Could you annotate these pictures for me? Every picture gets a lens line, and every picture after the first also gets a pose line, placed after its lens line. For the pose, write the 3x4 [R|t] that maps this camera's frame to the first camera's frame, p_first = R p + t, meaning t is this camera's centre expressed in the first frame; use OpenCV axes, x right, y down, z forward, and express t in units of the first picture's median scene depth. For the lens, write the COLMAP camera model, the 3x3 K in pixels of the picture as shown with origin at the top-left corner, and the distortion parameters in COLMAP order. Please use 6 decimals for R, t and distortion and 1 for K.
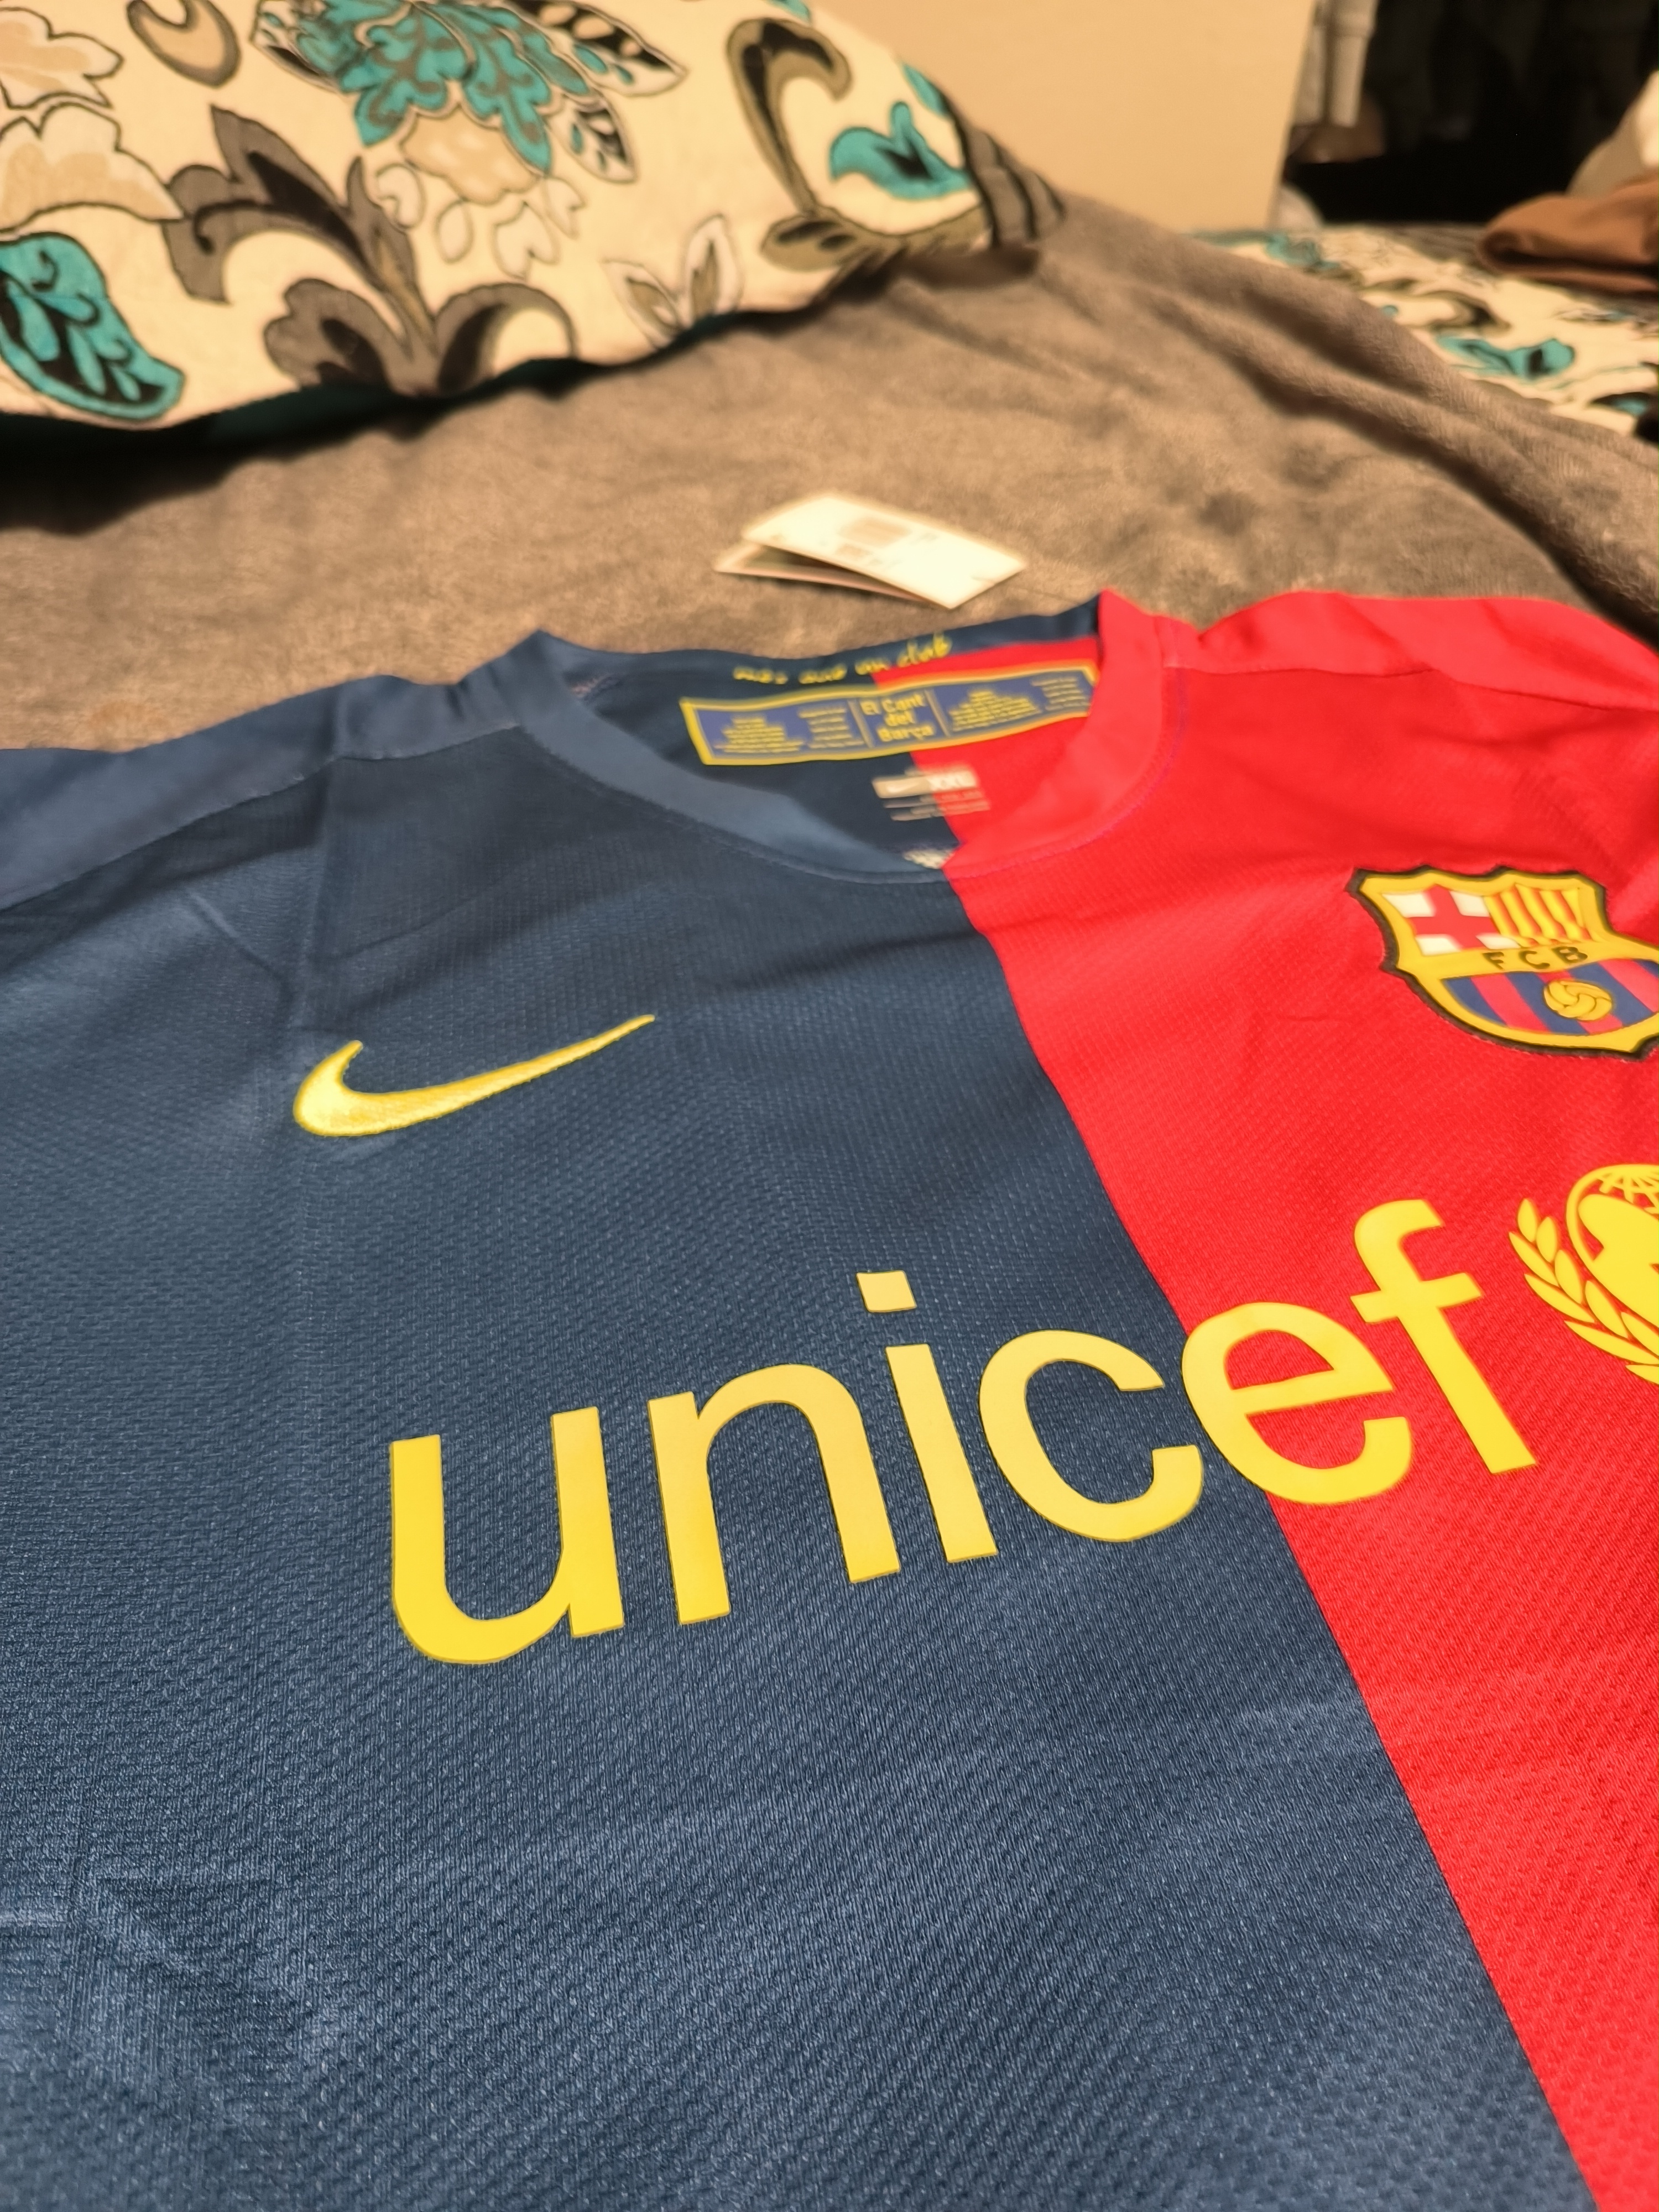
lens RADIAL K [[1616.9, 0, 814.3], [0, 1616.9, 1108.0], [0, 0, 1]] dist [-0.018165, -0.001430]
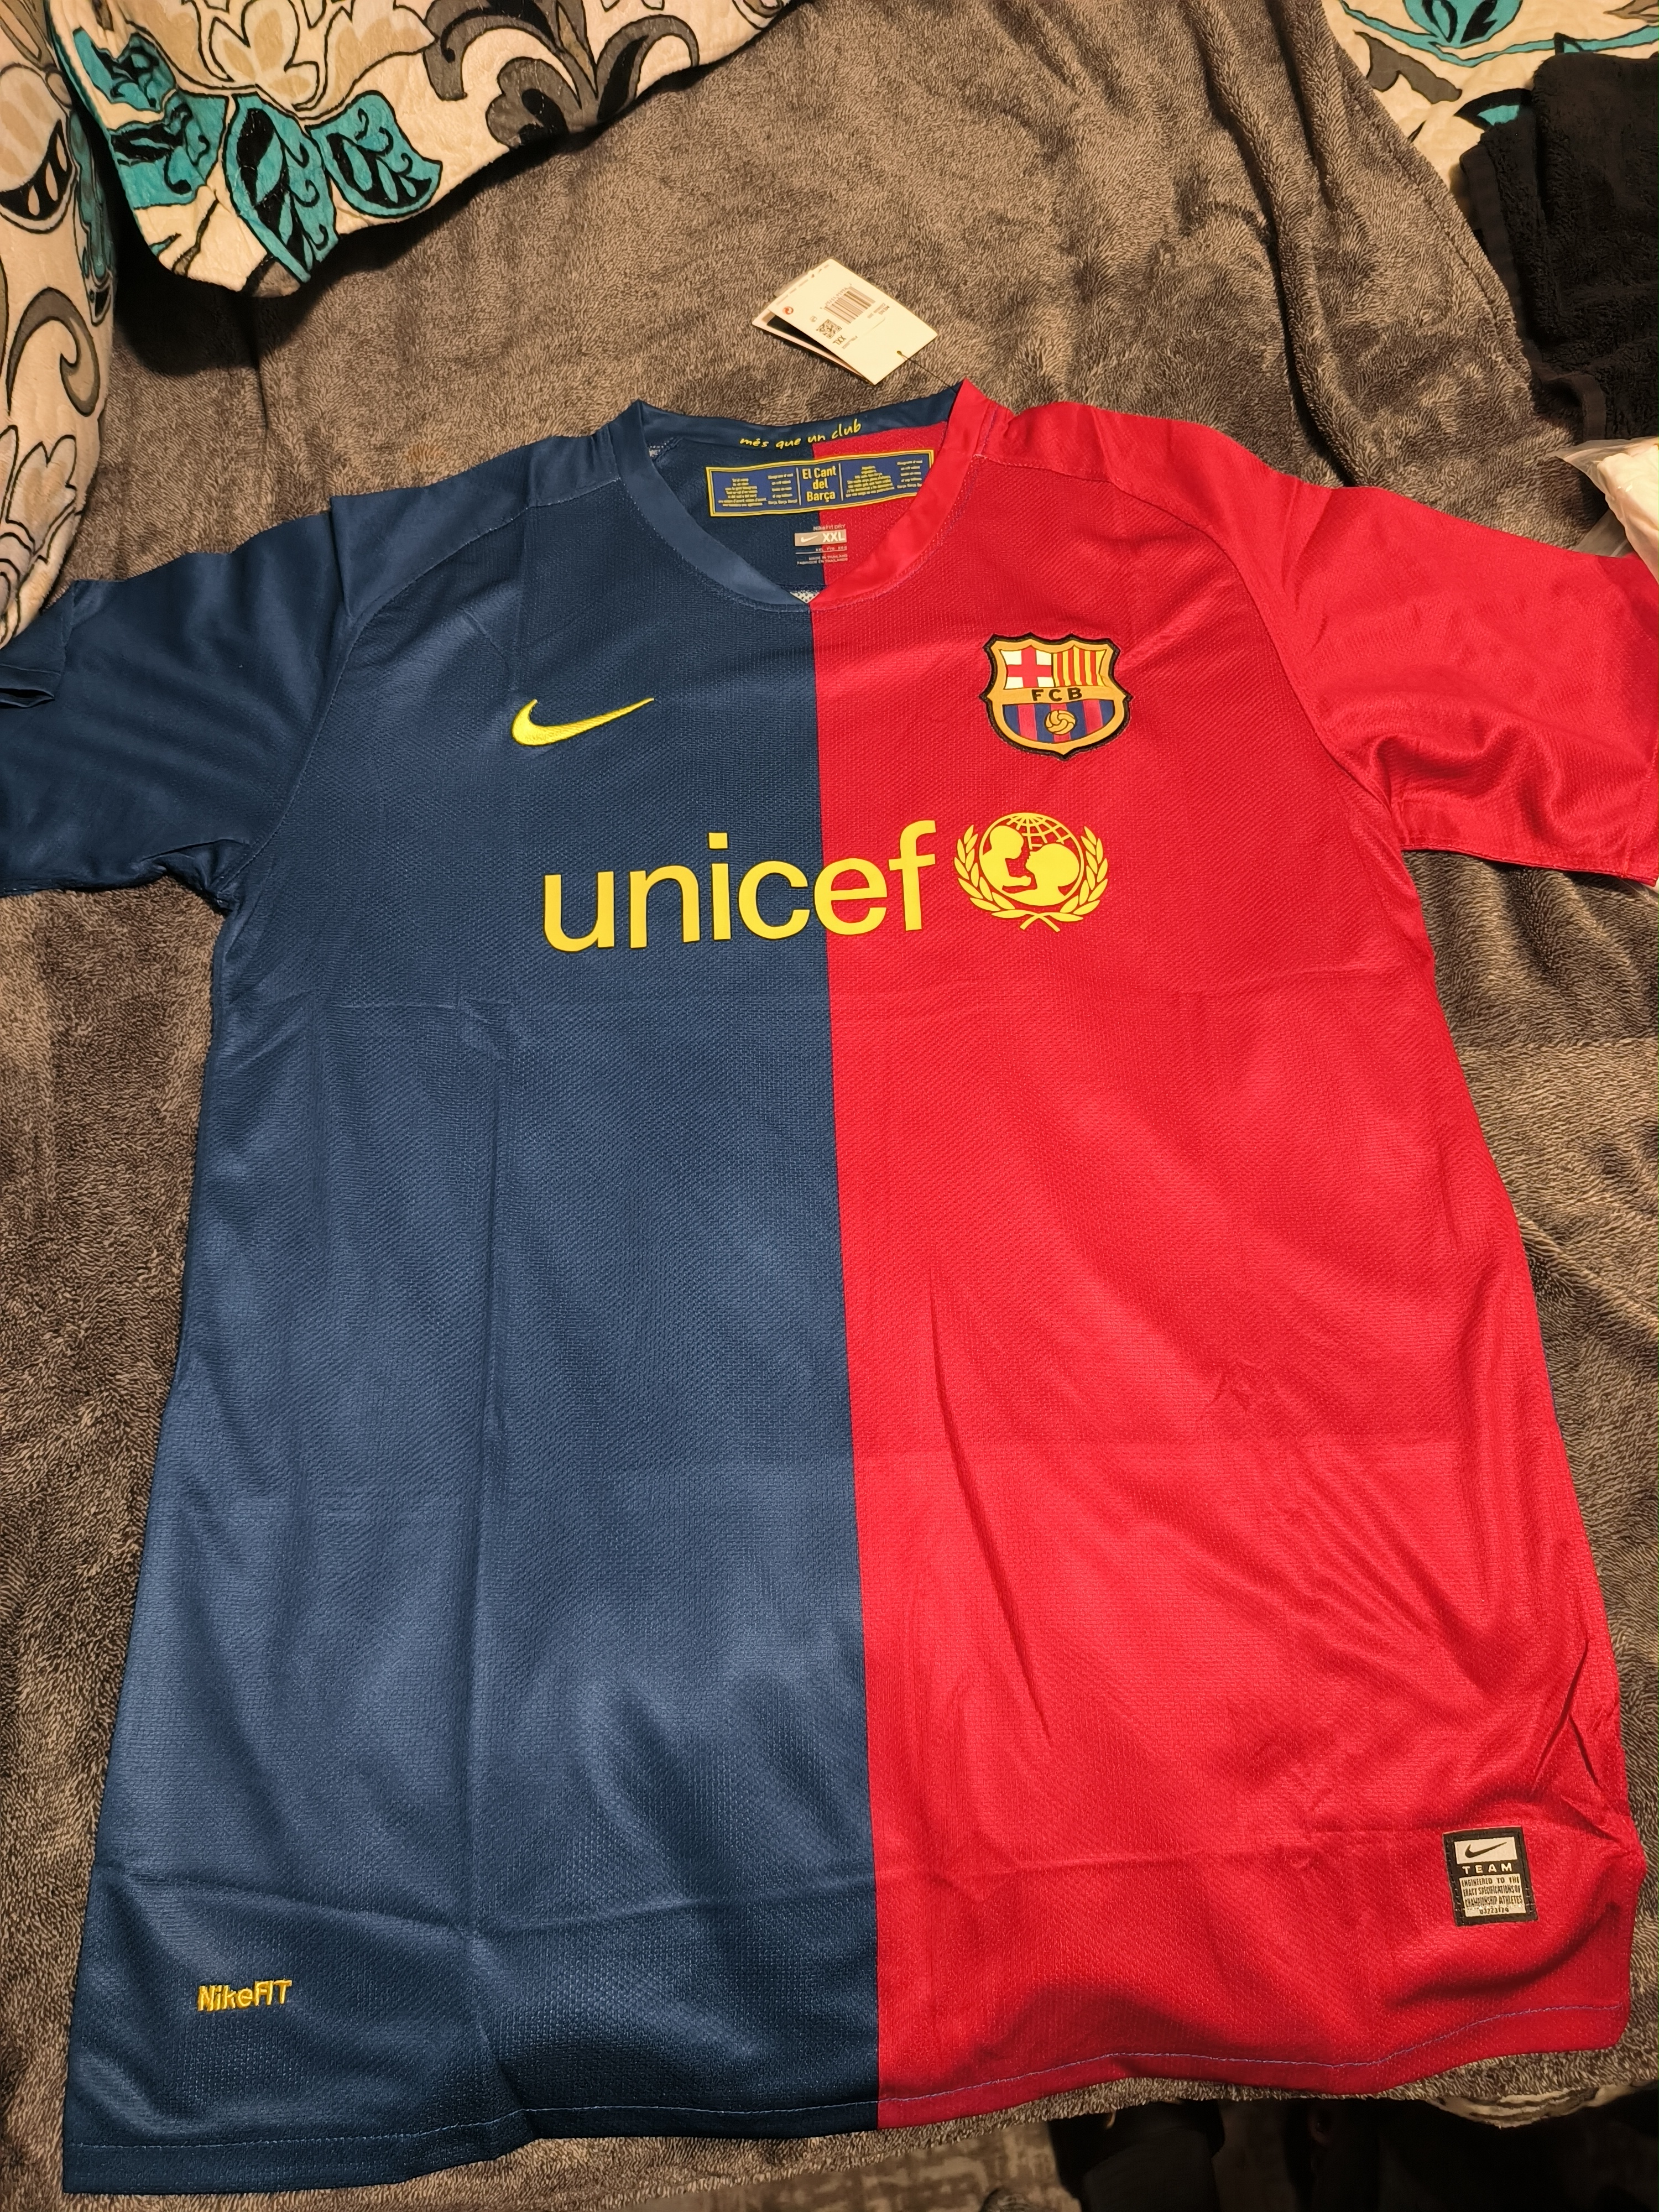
lens RADIAL K [[1622.7, 0, 829.5], [0, 1622.7, 1106.0], [0, 0, 1]] dist [-0.025218, 0.007356]
pose [[0.986694, 0.129941, -0.097730, 0.287253], [-0.070350, 0.883095, 0.463891, -0.400108], [0.146583, -0.450843, 0.880485, -0.828913]]
